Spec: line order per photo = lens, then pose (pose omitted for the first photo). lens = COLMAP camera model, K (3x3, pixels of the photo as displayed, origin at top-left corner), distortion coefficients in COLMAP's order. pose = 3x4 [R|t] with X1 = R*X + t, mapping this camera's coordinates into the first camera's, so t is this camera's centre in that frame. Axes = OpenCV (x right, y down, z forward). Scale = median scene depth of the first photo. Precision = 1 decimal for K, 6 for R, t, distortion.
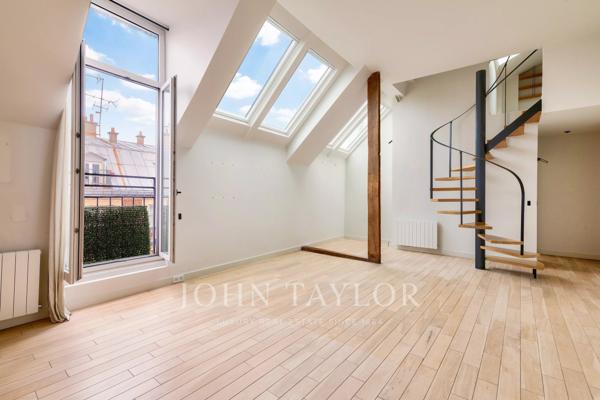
lens RADIAL K [[276.5, 0, 298.5], [0, 276.5, 194.8], [0, 0, 1]] dist [0.021986, 0.000008]
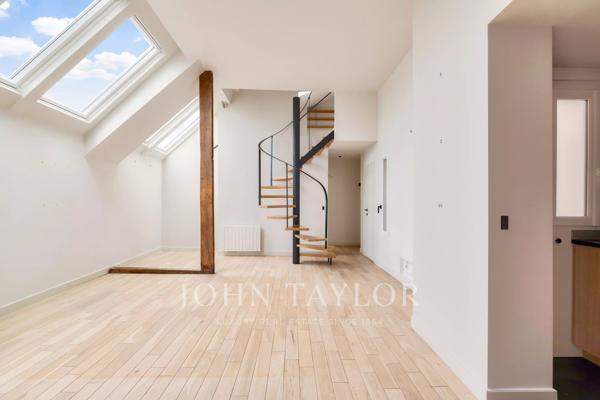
lens RADIAL K [[273.2, 0, 297.6], [0, 273.2, 205.0], [0, 0, 1]] dist [-0.000290, -0.000097]
pose [[0.767102, -0.008478, 0.641469, -0.089030], [-0.002898, 0.999857, 0.016679, -0.005167], [-0.641518, -0.014654, 0.766968, 0.097918]]
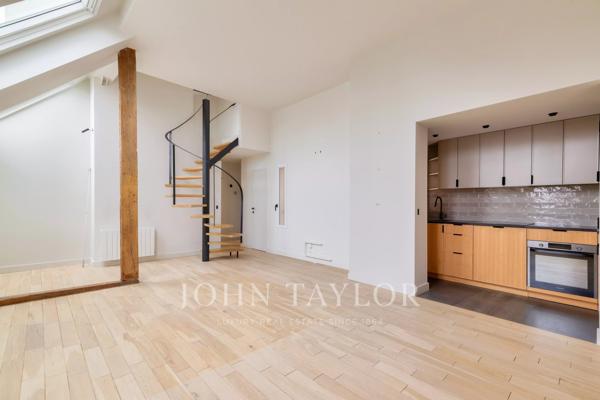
lens RADIAL K [[273.2, 0, 298.3], [0, 273.2, 205.8], [0, 0, 1]] dist [0.029949, 0.000264]
pose [[0.140083, -0.014079, 0.990040, -0.472636], [-0.011167, 0.999813, 0.015798, -0.003401], [-0.990077, -0.013269, 0.139899, 0.412931]]
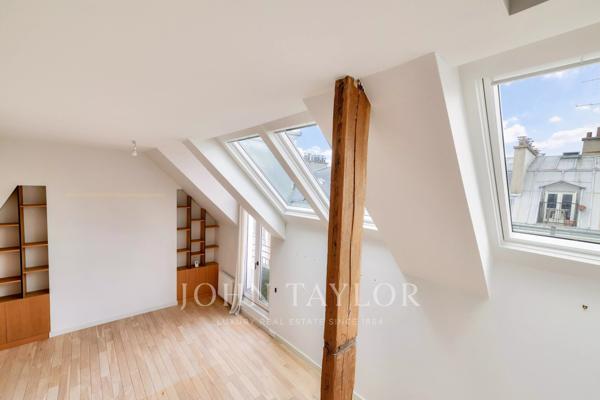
lens RADIAL K [[252.3, 0, 300.0], [0, 252.3, 200.0], [0, 0, 1]] dist [0.018994, 0.000052]
pose [[-0.192126, 0.044637, -0.980355, 0.591234], [-0.022931, 0.998488, 0.049957, -0.335622], [0.981102, 0.032078, -0.190812, 1.053865]]
